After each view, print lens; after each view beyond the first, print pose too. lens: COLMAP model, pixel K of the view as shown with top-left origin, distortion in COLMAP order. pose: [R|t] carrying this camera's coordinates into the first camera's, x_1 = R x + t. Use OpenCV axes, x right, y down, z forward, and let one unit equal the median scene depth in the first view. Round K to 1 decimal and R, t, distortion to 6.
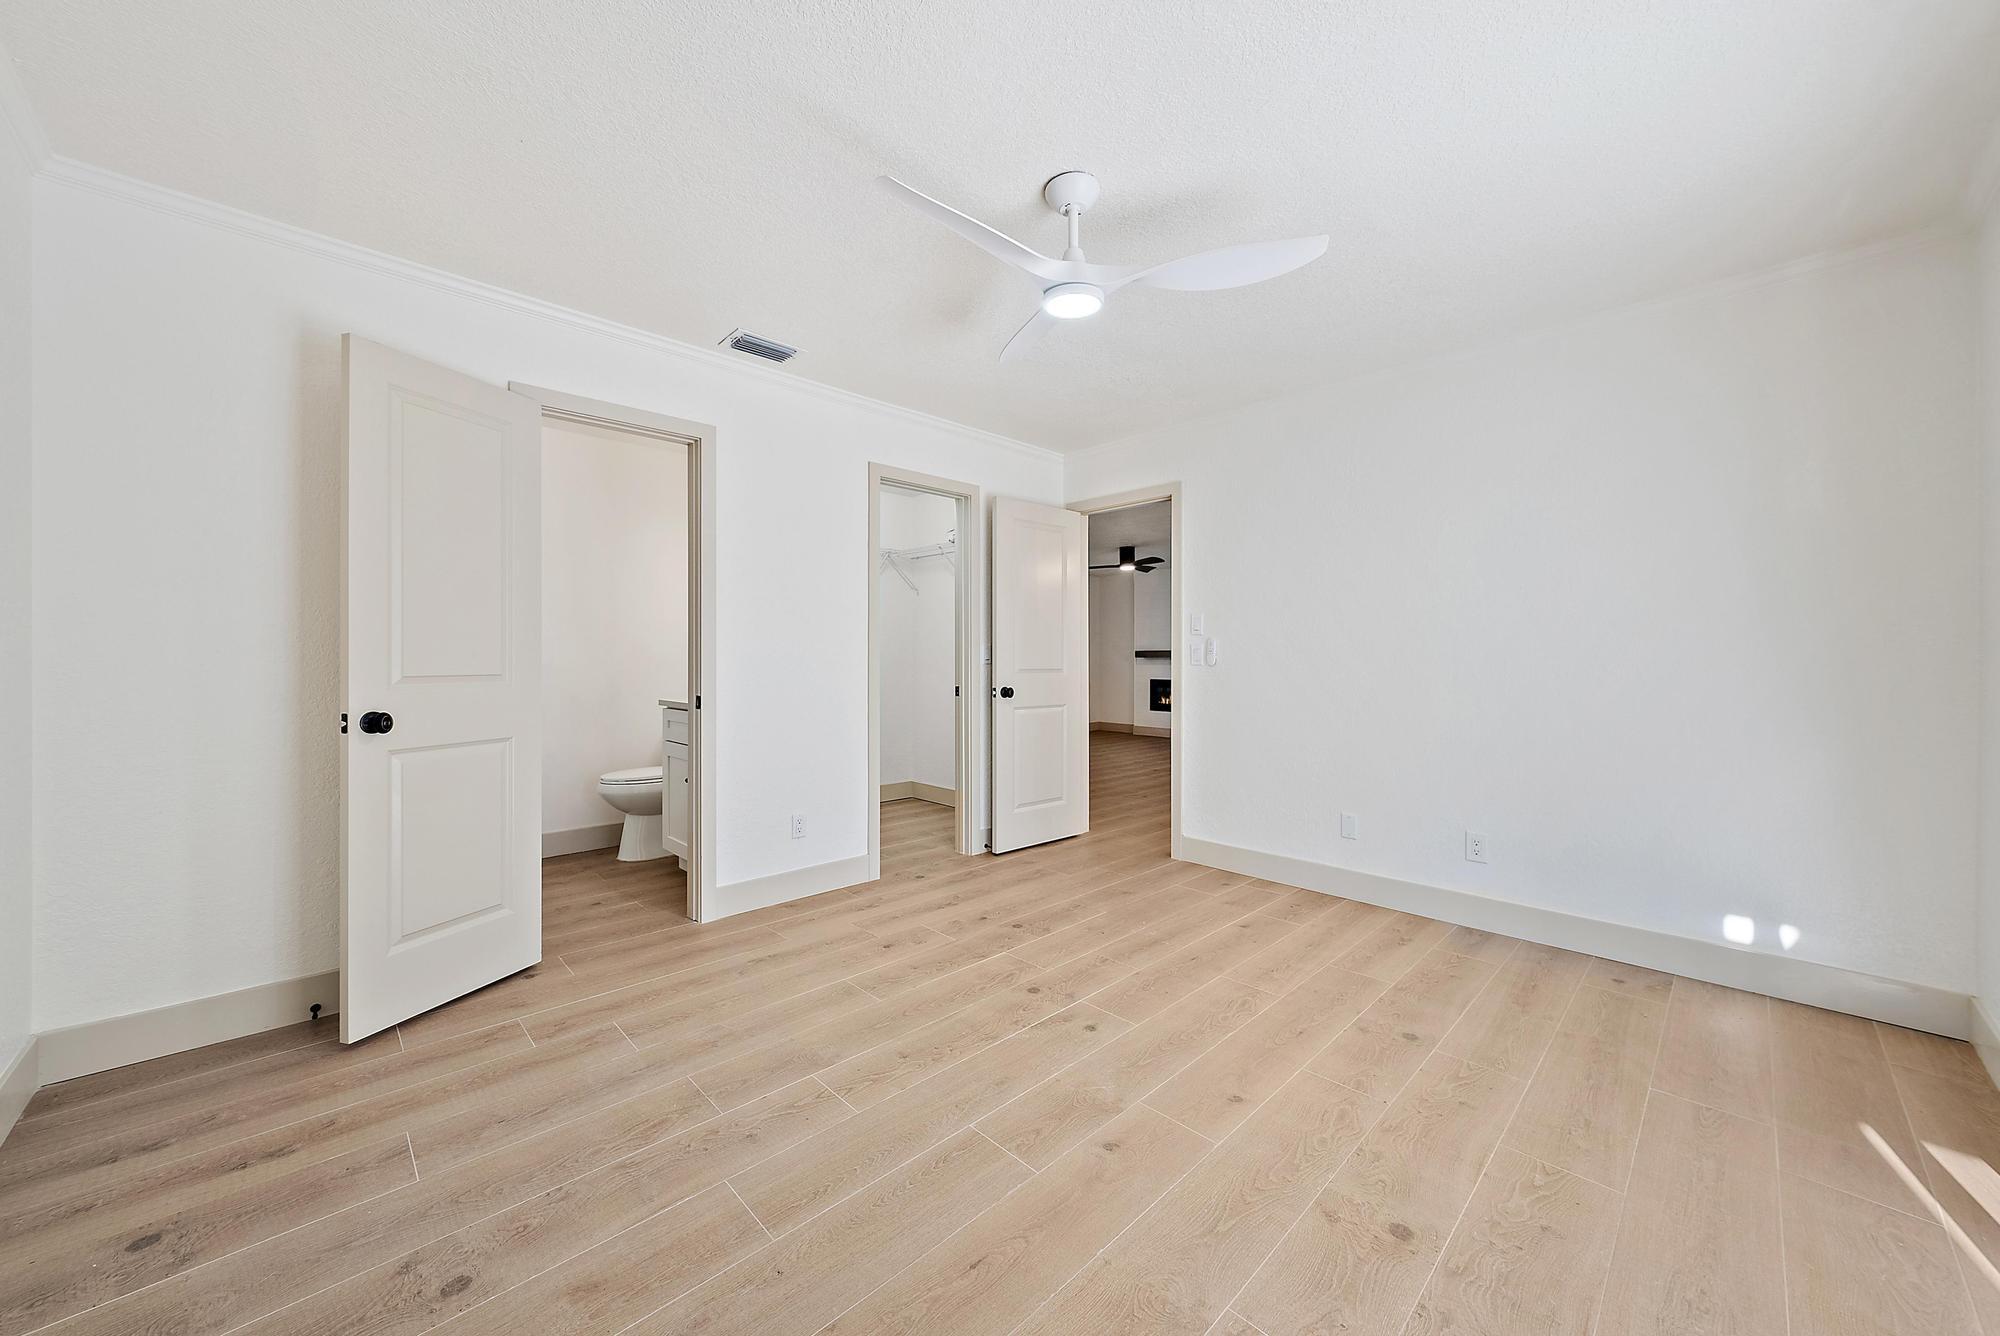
lens RADIAL K [[703.3, 0, 1003.9], [0, 703.3, 663.4], [0, 0, 1]] dist [-0.001645, -0.000140]
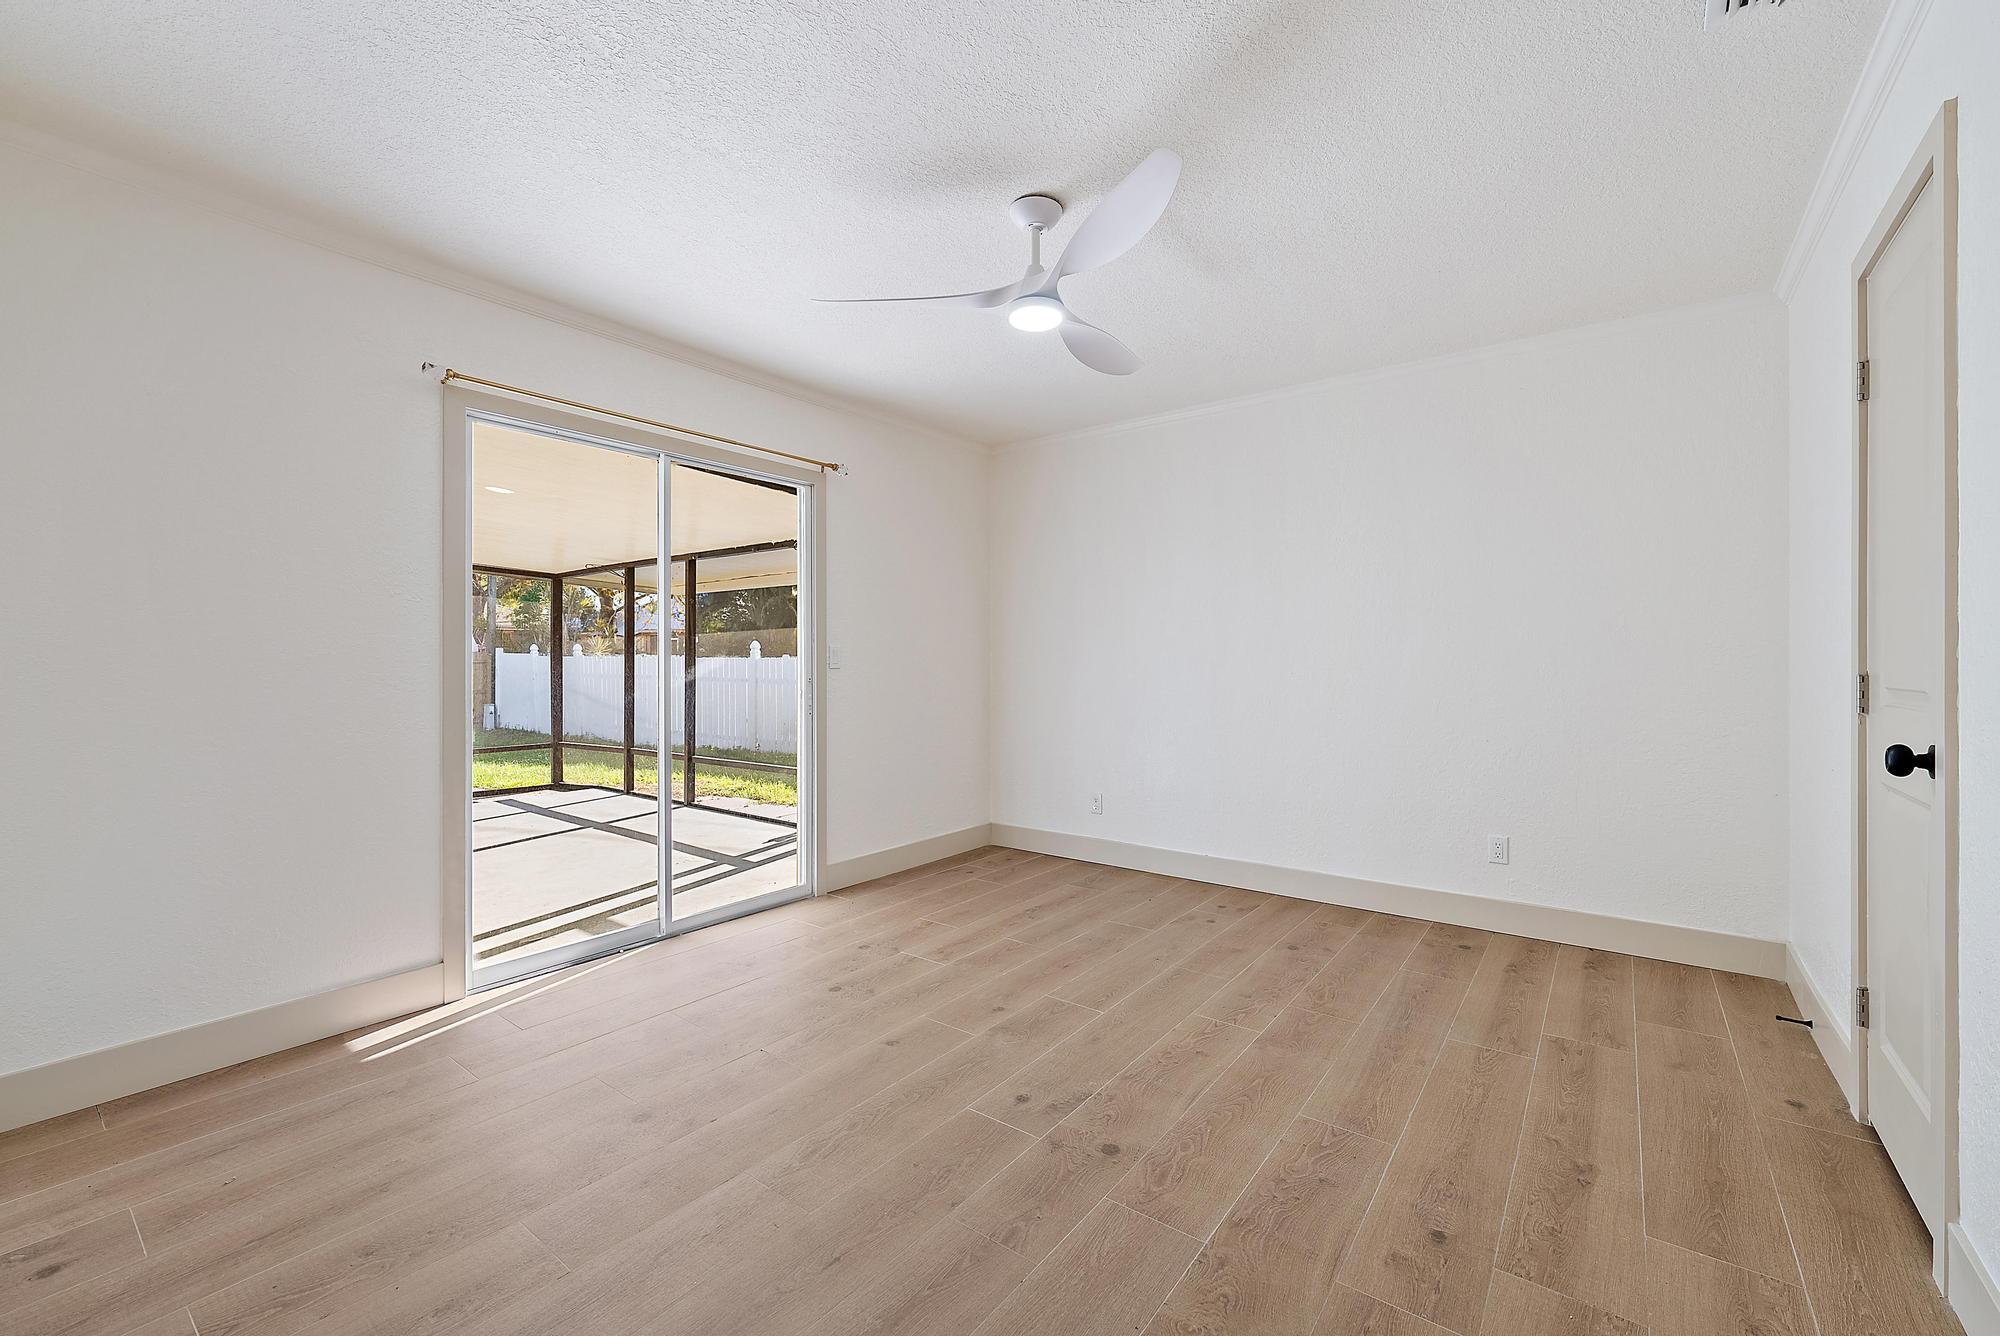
lens RADIAL K [[834.7, 0, 1000.1], [0, 834.7, 662.1], [0, 0, 1]] dist [0.004372, 0.000929]
pose [[-0.988571, -0.001831, -0.150745, 0.313809], [-0.002644, 0.999983, 0.005196, -0.012823], [0.150733, 0.005535, -0.988559, 2.061477]]
